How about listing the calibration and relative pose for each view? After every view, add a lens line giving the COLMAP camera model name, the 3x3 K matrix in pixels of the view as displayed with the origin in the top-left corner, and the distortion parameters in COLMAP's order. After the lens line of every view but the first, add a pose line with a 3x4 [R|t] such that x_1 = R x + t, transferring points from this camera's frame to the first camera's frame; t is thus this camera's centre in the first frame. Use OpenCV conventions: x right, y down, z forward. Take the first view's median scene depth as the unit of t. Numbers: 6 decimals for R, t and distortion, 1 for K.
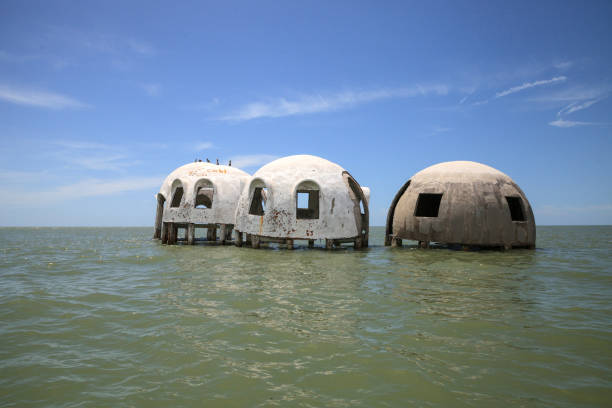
lens RADIAL K [[436.9, 0, 306.0], [0, 436.9, 204.0], [0, 0, 1]] dist [-0.049272, 0.002432]
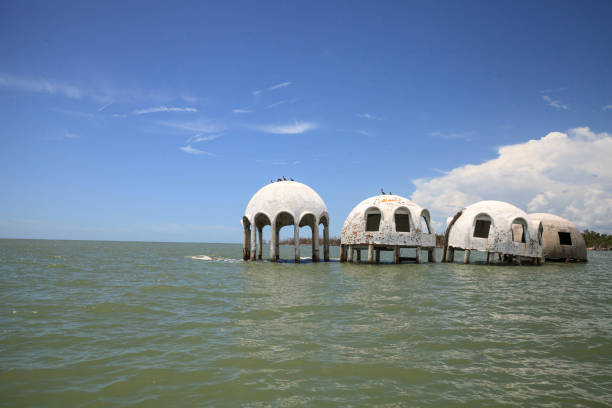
lens RADIAL K [[436.9, 0, 306.0], [0, 436.9, 204.0], [0, 0, 1]] dist [-0.049272, 0.002432]
pose [[0.679115, 0.077887, 0.729888, -1.717507], [-0.054407, 0.996961, -0.055764, 0.016610], [-0.732012, -0.001840, 0.681289, 0.531351]]
